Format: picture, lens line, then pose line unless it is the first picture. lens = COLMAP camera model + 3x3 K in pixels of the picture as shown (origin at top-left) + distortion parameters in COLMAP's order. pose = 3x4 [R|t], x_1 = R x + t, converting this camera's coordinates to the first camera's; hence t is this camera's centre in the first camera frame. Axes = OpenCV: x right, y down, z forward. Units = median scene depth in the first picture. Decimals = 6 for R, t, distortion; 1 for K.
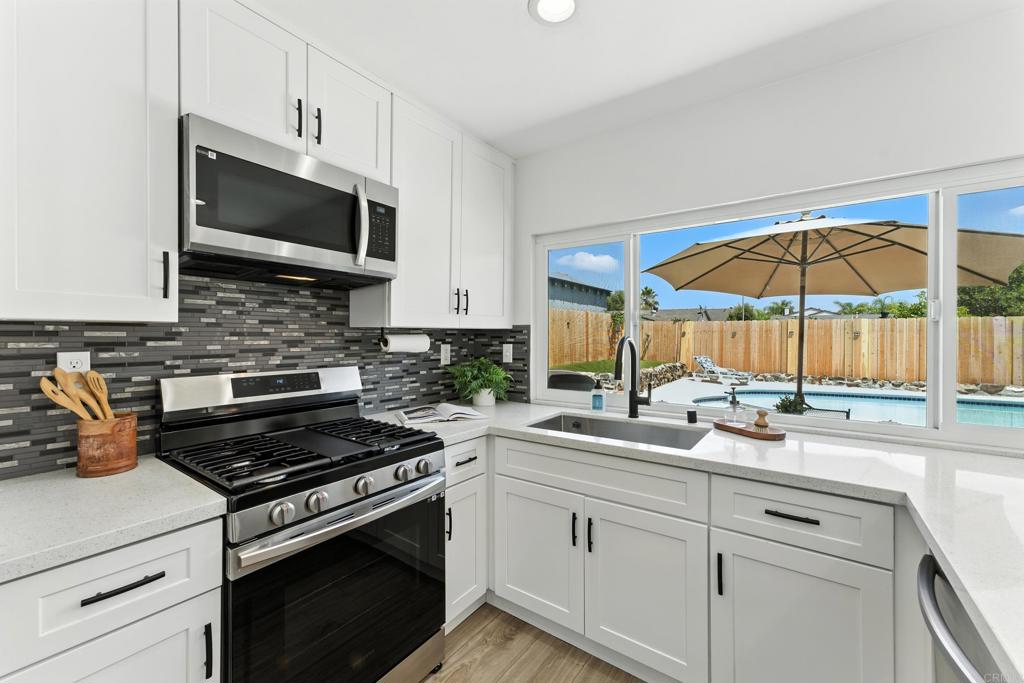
lens RADIAL K [[419.8, 0, 504.9], [0, 419.8, 337.9], [0, 0, 1]] dist [0.004013, 0.000253]
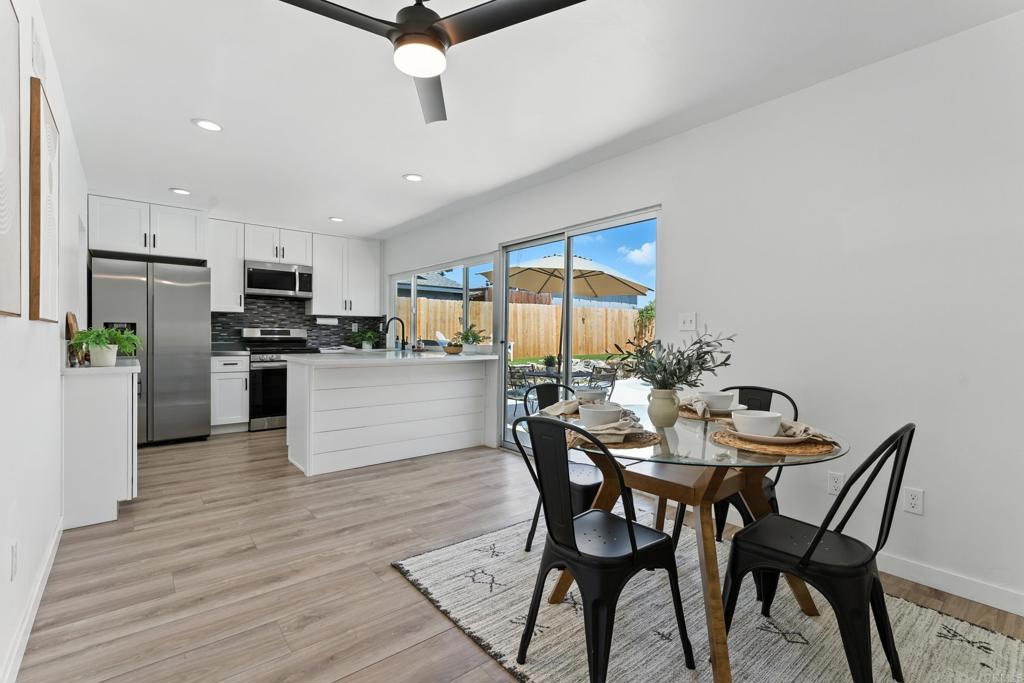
lens RADIAL K [[468.1, 0, 515.9], [0, 468.1, 340.9], [0, 0, 1]] dist [0.002846, 0.000120]
pose [[0.972820, 0.006492, -0.231473, 1.914307], [-0.005396, 0.999971, 0.005366, 0.136671], [0.231501, -0.003971, 0.972826, -1.884489]]
